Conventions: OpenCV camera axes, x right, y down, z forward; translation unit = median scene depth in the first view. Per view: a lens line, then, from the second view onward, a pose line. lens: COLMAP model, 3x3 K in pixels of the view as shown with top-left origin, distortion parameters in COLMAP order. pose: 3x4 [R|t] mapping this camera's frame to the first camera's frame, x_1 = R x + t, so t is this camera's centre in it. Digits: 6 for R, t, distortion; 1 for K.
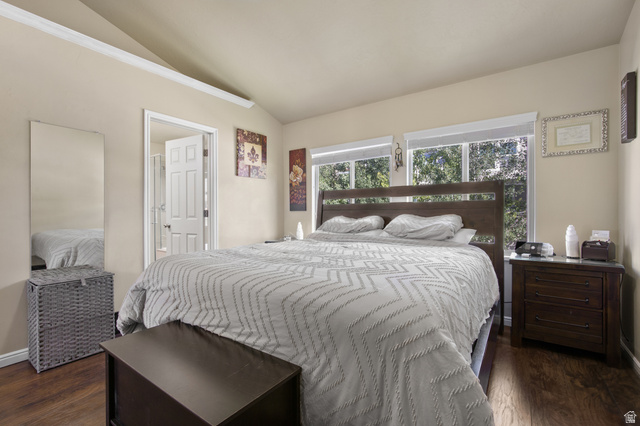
lens RADIAL K [[289.8, 0, 322.6], [0, 289.8, 212.5], [0, 0, 1]] dist [-0.001265, 0.000059]
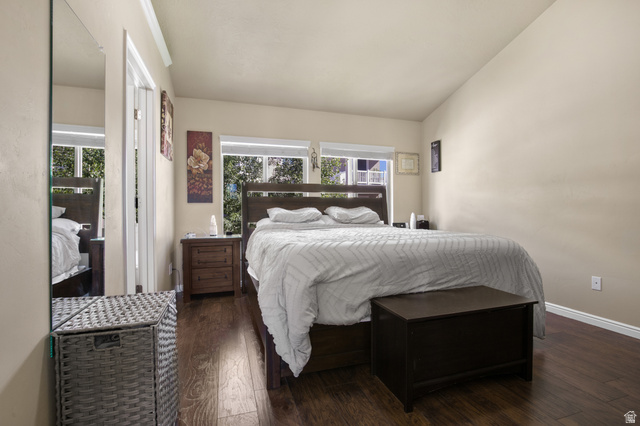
lens RADIAL K [[289.8, 0, 322.9], [0, 289.8, 213.6], [0, 0, 1]] dist [-0.001265, 0.000059]
pose [[0.598877, -0.012556, 0.800742, -0.577073], [-0.001696, 0.999855, 0.016947, 0.012693], [-0.800839, -0.011507, 0.598769, 0.191195]]
